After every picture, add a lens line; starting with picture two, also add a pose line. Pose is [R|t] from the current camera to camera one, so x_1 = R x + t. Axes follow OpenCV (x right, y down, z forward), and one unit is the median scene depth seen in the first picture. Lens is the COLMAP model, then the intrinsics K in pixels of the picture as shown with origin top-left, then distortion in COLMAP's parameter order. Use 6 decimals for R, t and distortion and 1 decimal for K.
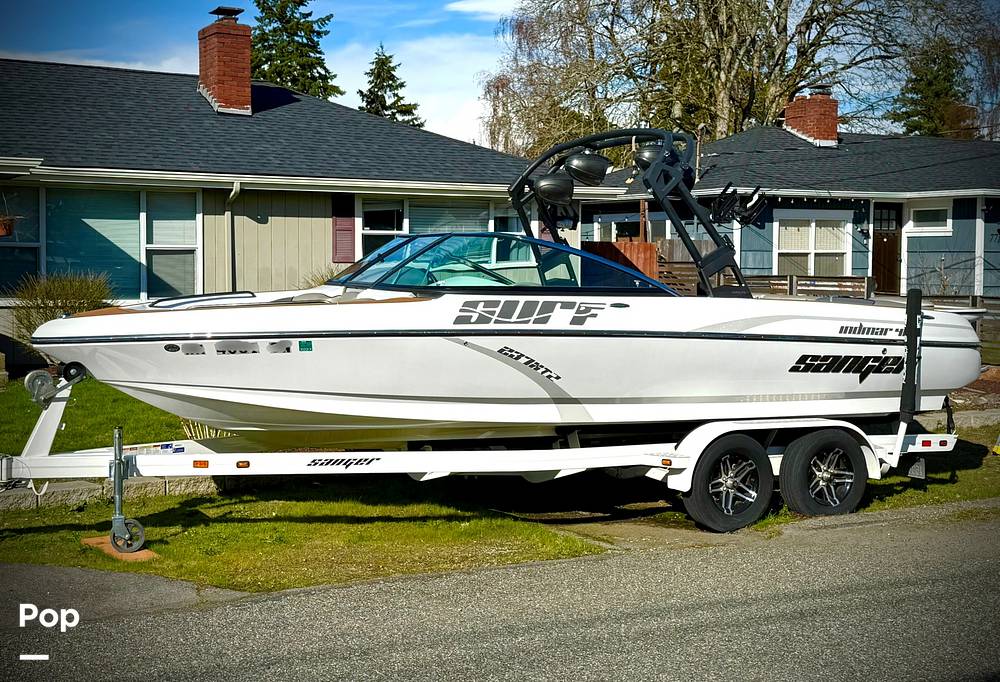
lens RADIAL K [[1373.1, 0, 486.8], [0, 1373.1, 318.1], [0, 0, 1]] dist [0.139854, 0.000000]
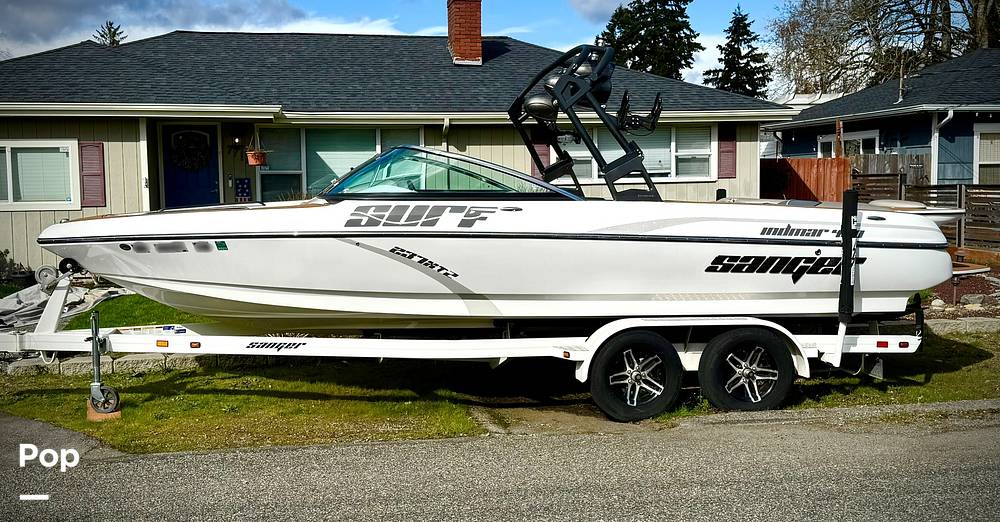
lens RADIAL K [[1069.6, 0, 477.3], [0, 1069.6, 258.4], [0, 0, 1]] dist [0.115122, 0.000000]
pose [[0.943834, 0.004380, -0.330392, 0.318584], [0.004074, 0.999682, 0.024892, 0.007799], [0.330396, -0.024840, 0.943516, 0.177501]]
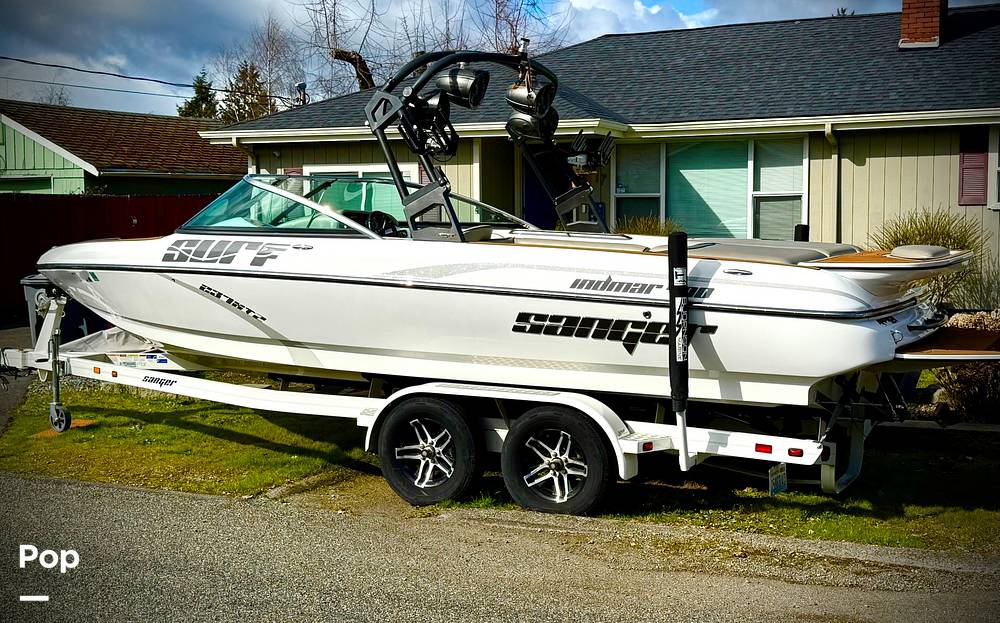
lens RADIAL K [[1283.1, 0, 500.5], [0, 1283.1, 306.1], [0, 0, 1]] dist [0.171343, 0.000000]
pose [[0.589733, 0.049557, -0.806076, 0.821521], [-0.024509, 0.998754, 0.043472, -0.009667], [0.807226, -0.005880, 0.590213, 0.530530]]
